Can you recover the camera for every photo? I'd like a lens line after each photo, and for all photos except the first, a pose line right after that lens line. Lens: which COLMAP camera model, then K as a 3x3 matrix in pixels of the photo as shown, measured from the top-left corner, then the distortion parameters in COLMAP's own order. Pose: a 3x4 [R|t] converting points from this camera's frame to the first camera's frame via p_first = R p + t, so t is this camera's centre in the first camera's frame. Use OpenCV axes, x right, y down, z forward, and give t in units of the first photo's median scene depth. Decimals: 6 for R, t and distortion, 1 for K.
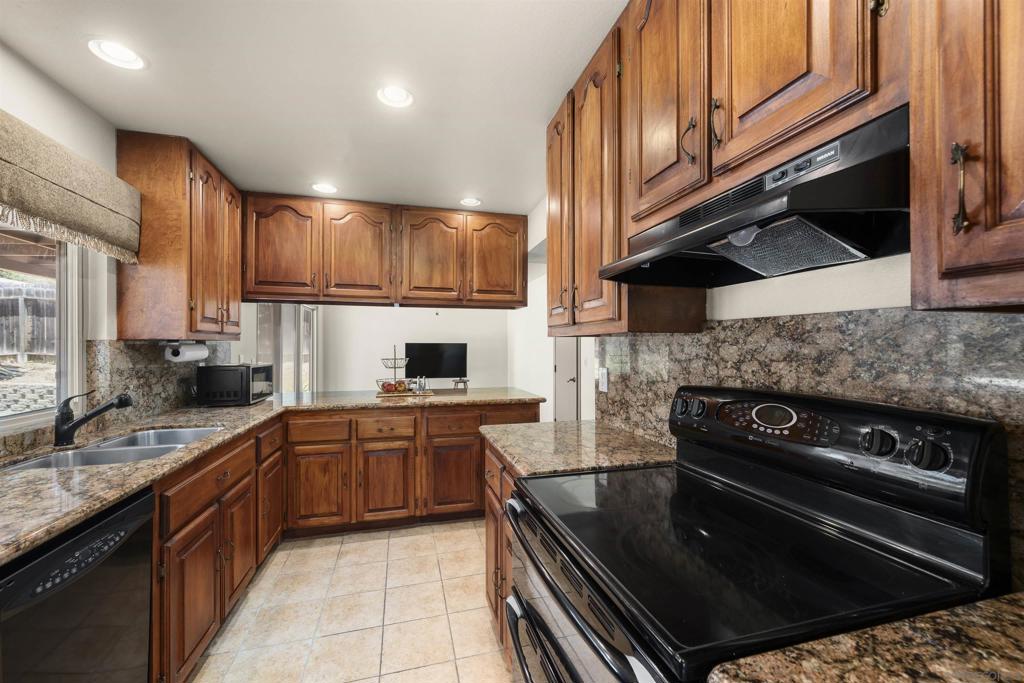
lens RADIAL K [[409.1, 0, 513.6], [0, 409.1, 346.0], [0, 0, 1]] dist [-0.000795, 0.000166]
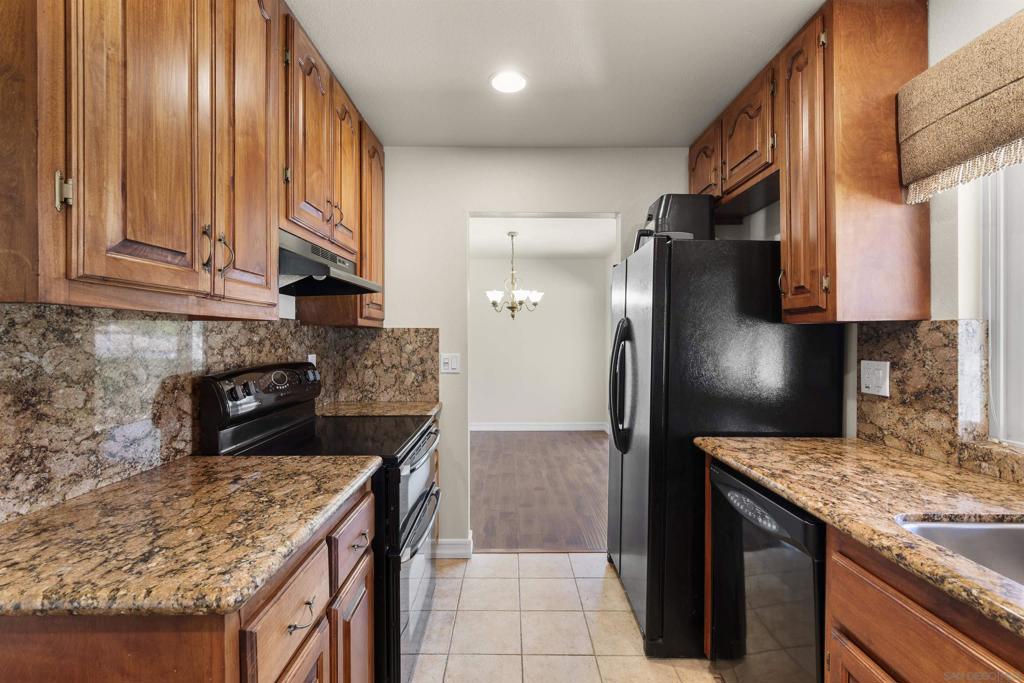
lens RADIAL K [[457.0, 0, 509.0], [0, 457.0, 342.6], [0, 0, 1]] dist [-0.003866, 0.000351]
pose [[-0.963128, -0.001212, 0.269042, -0.313993], [0.001618, 0.999946, 0.010300, 0.005073], [-0.269039, 0.010355, -0.963074, 1.078867]]
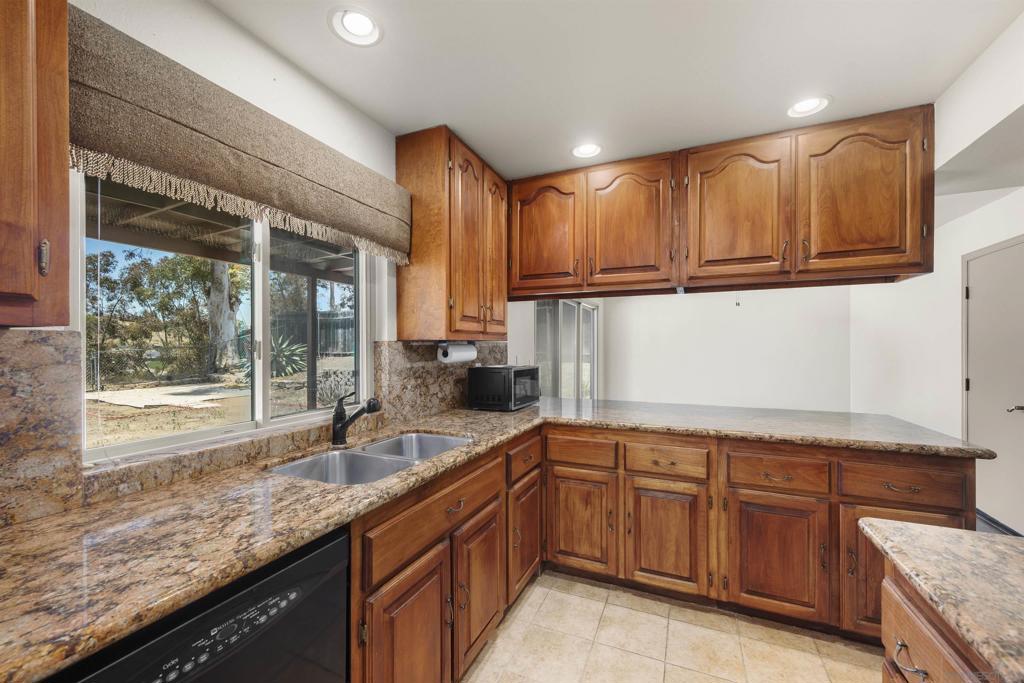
lens RADIAL K [[409.1, 0, 508.4], [0, 409.1, 347.7], [0, 0, 1]] dist [-0.000795, 0.000166]
pose [[0.774479, -0.000484, -0.632600, -0.084395], [0.002368, 0.999995, 0.002133, 0.000612], [0.632595, -0.003150, 0.774476, 0.327239]]
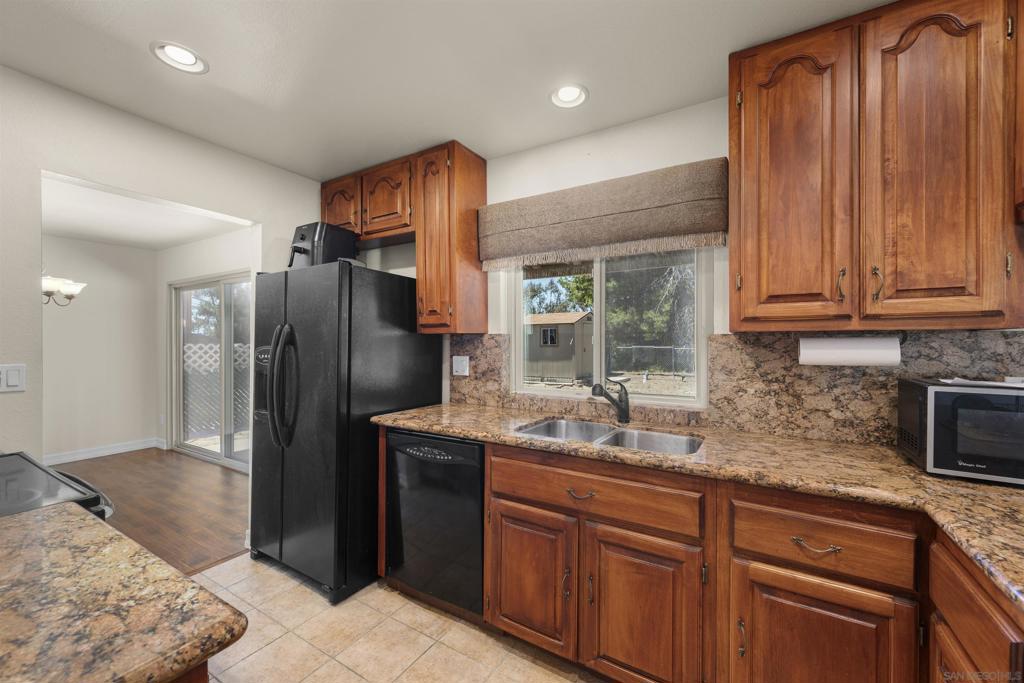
lens RADIAL K [[409.1, 0, 512.2], [0, 409.1, 343.5], [0, 0, 1]] dist [-0.000795, 0.000166]
pose [[-0.724332, 0.001949, -0.689448, -0.014835], [-0.002534, 0.999982, 0.005488, 0.001760], [0.689446, 0.005722, -0.724314, 1.137410]]
